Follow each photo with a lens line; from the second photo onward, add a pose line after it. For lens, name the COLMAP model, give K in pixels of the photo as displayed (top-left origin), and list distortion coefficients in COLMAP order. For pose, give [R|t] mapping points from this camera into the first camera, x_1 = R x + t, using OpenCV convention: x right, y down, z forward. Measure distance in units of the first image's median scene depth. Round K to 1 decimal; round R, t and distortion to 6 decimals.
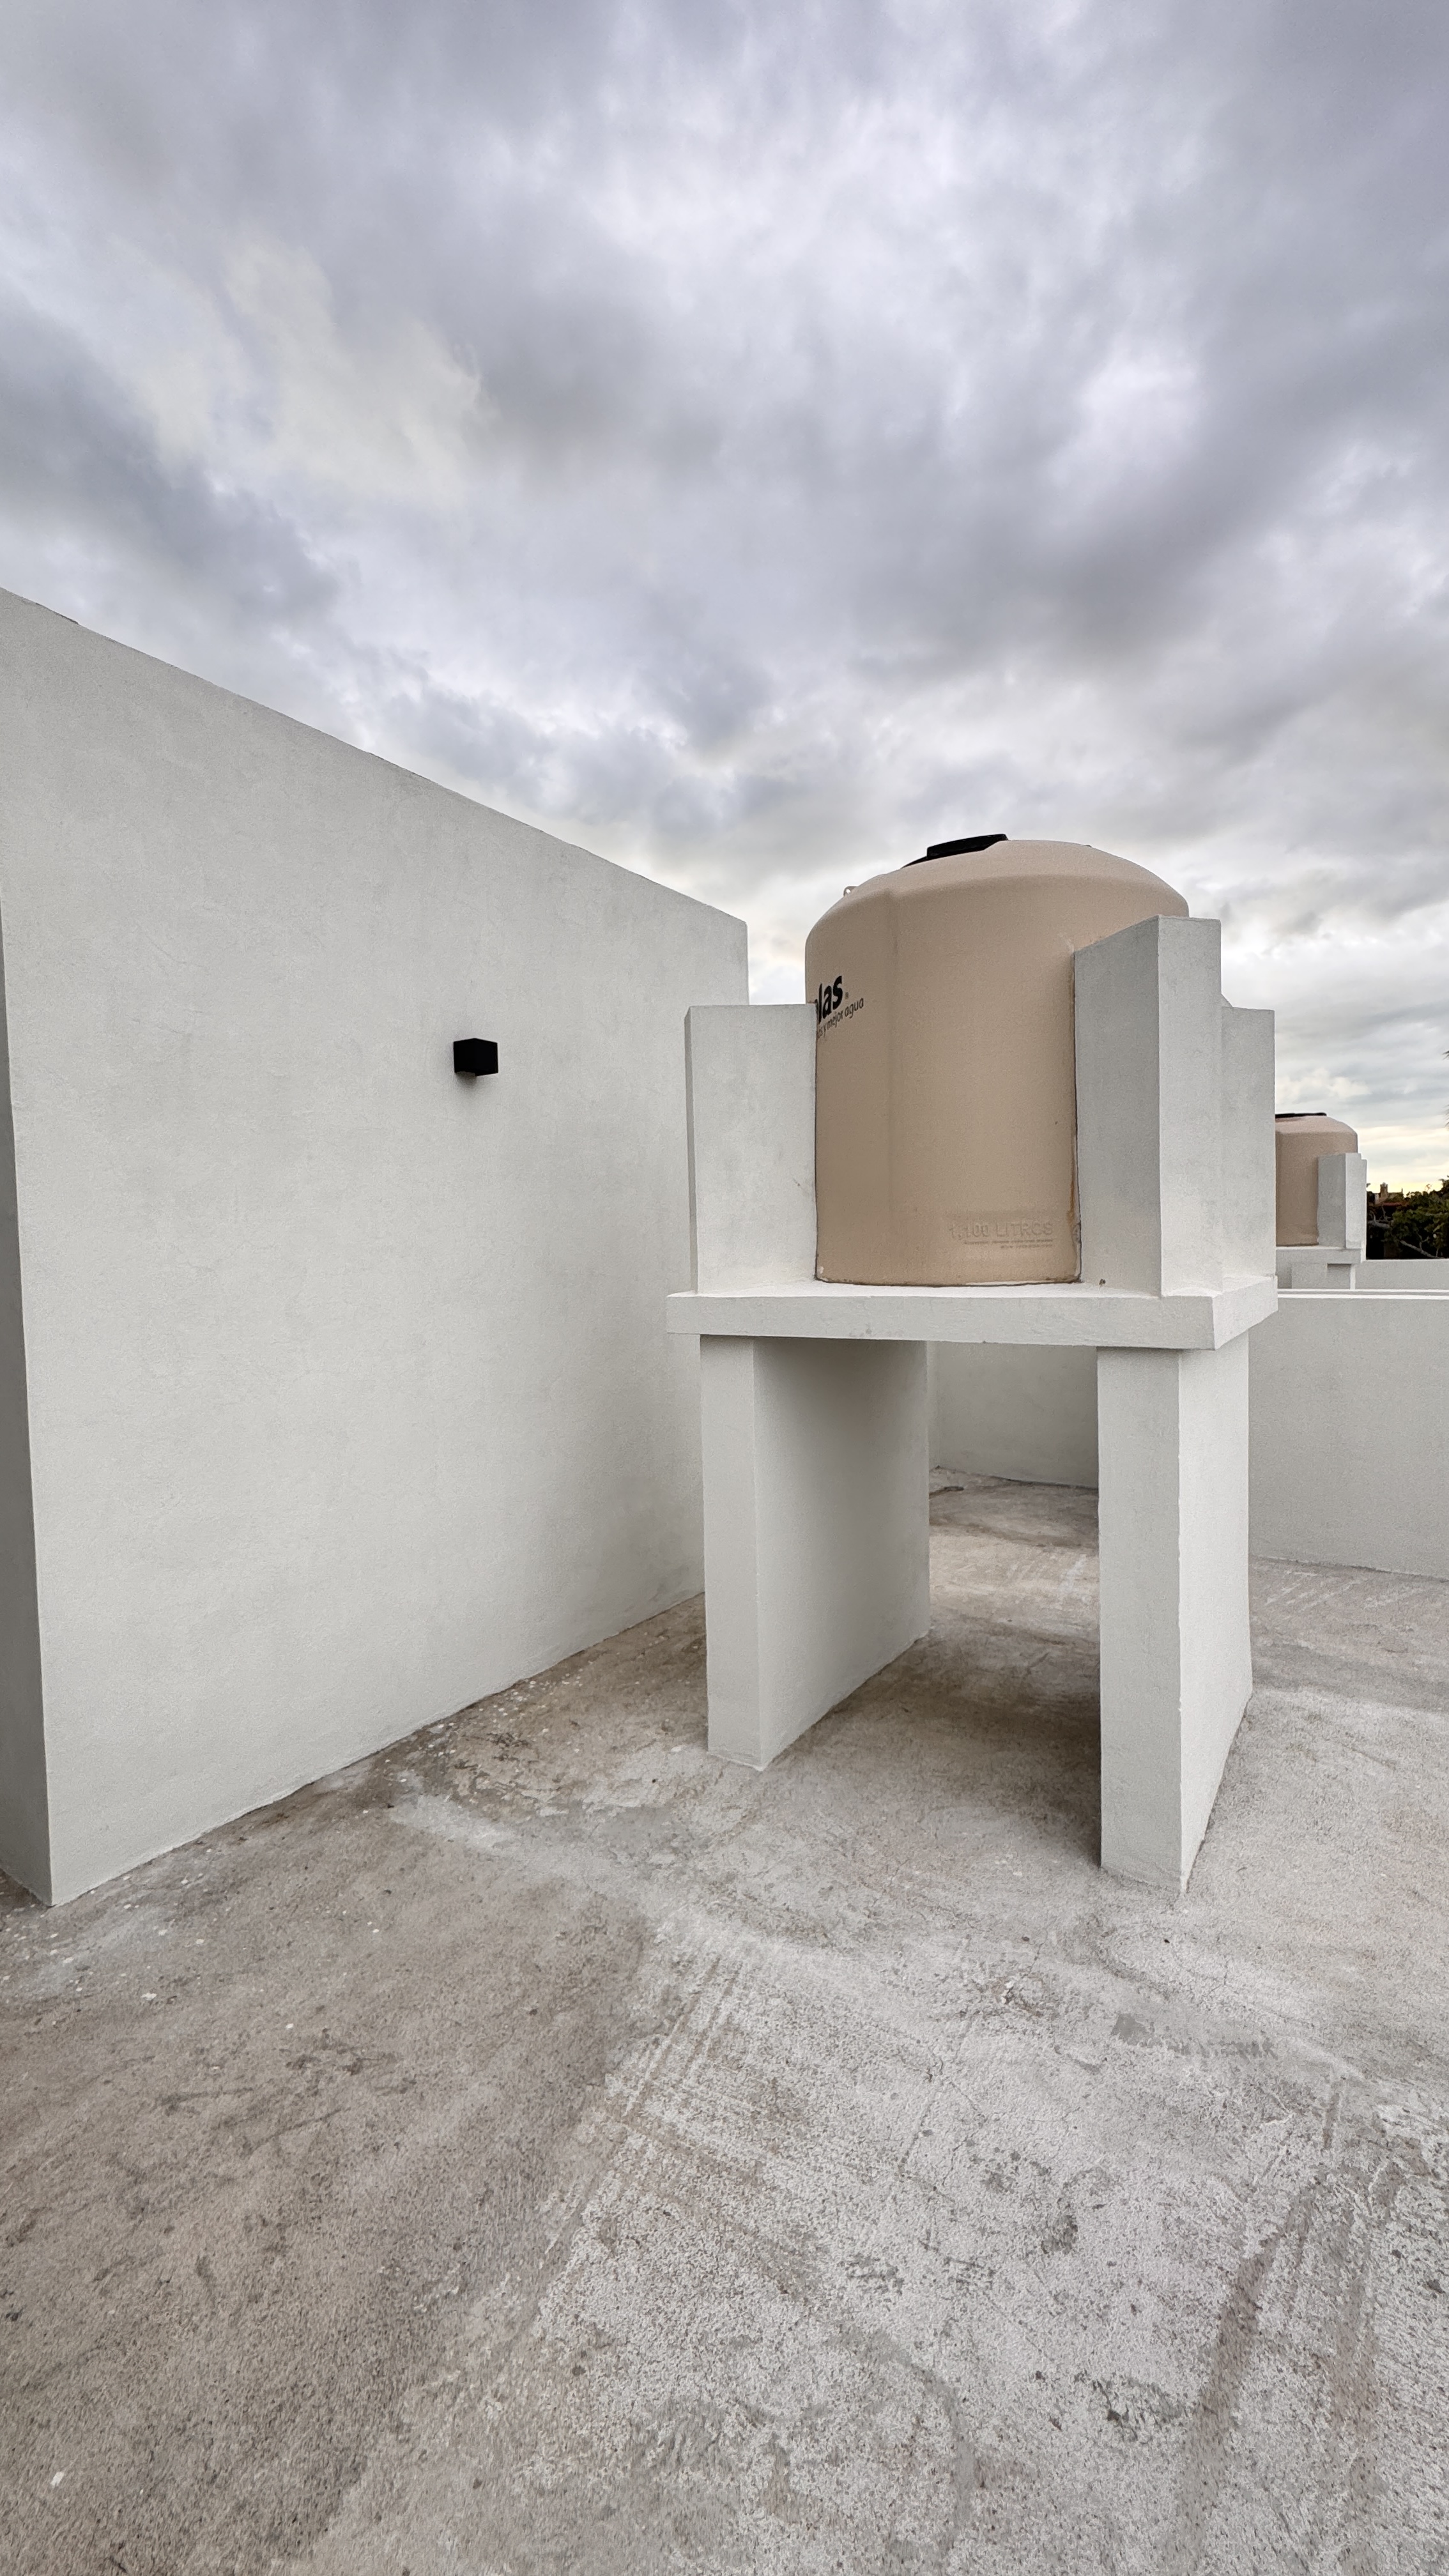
lens RADIAL K [[1035.8, 0, 738.1], [0, 1035.8, 1279.1], [0, 0, 1]] dist [-0.003566, 0.000175]
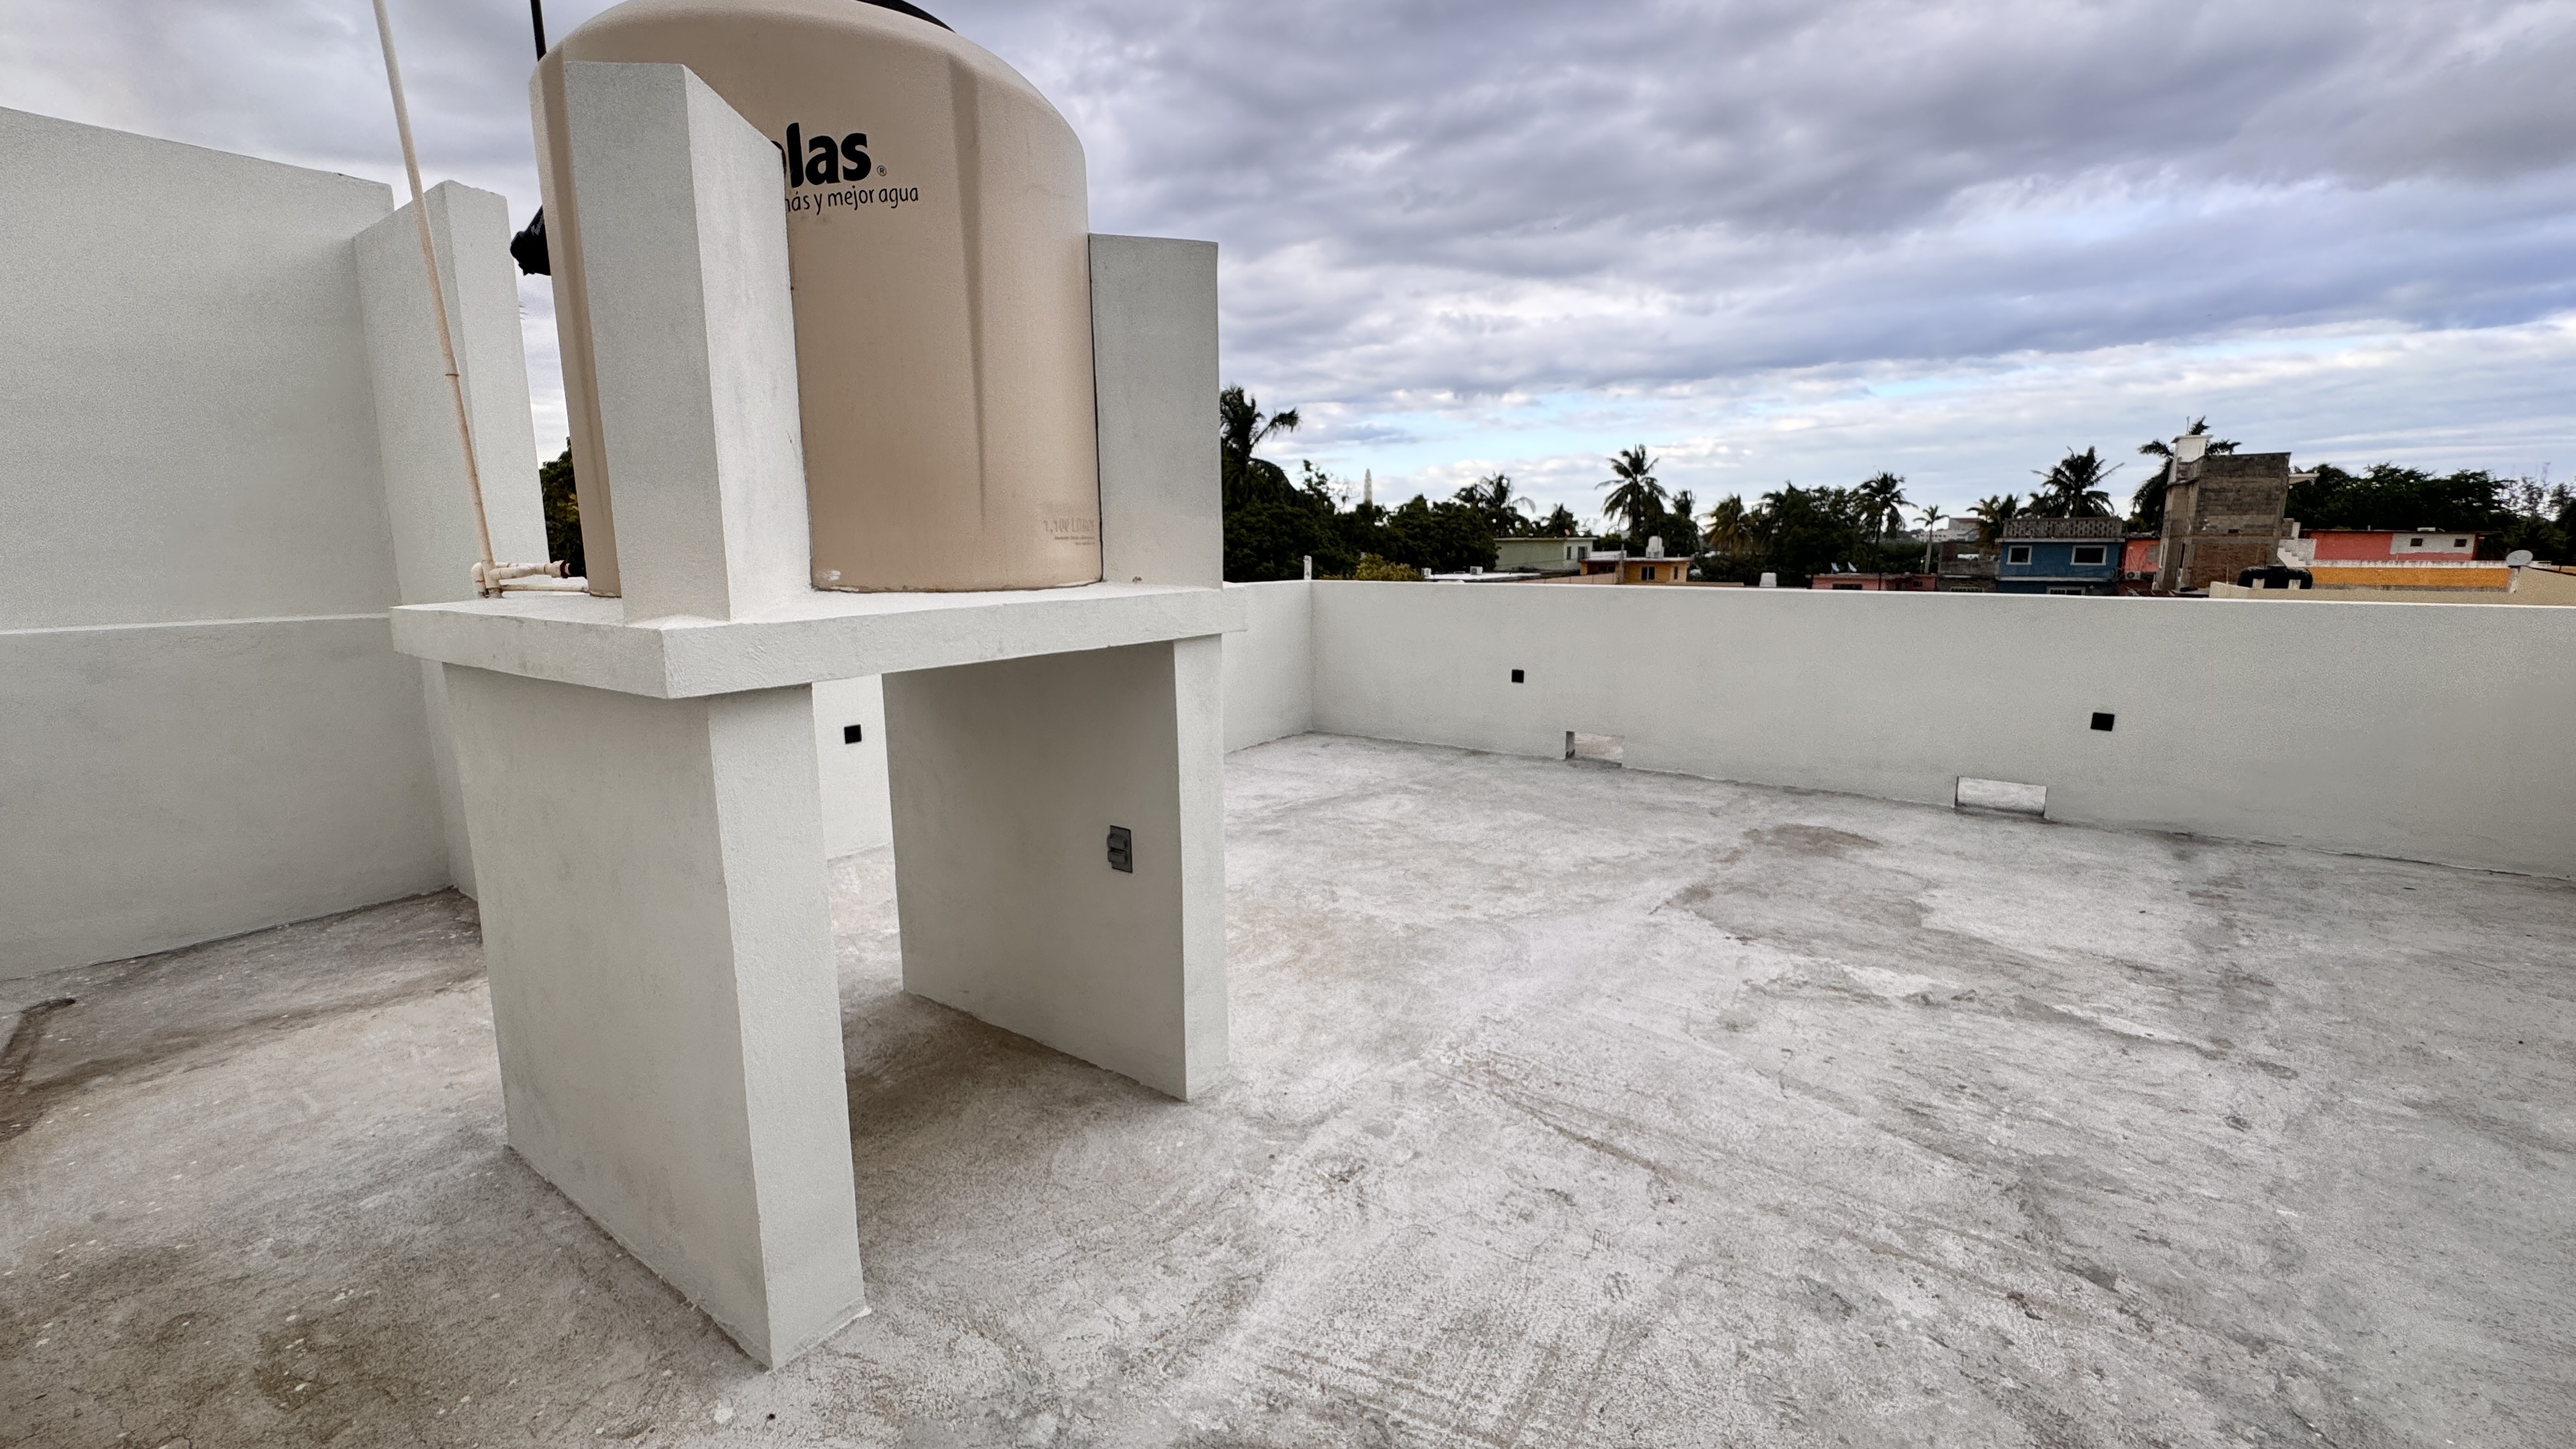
lens RADIAL K [[1035.8, 0, 1281.1], [0, 1035.8, 713.1], [0, 0, 1]] dist [-0.003566, 0.000175]
pose [[0.061518, -0.137020, 0.988656, -0.889690], [0.037947, 0.990137, 0.134864, 0.000797], [-0.997384, 0.029220, 0.066110, 1.023506]]
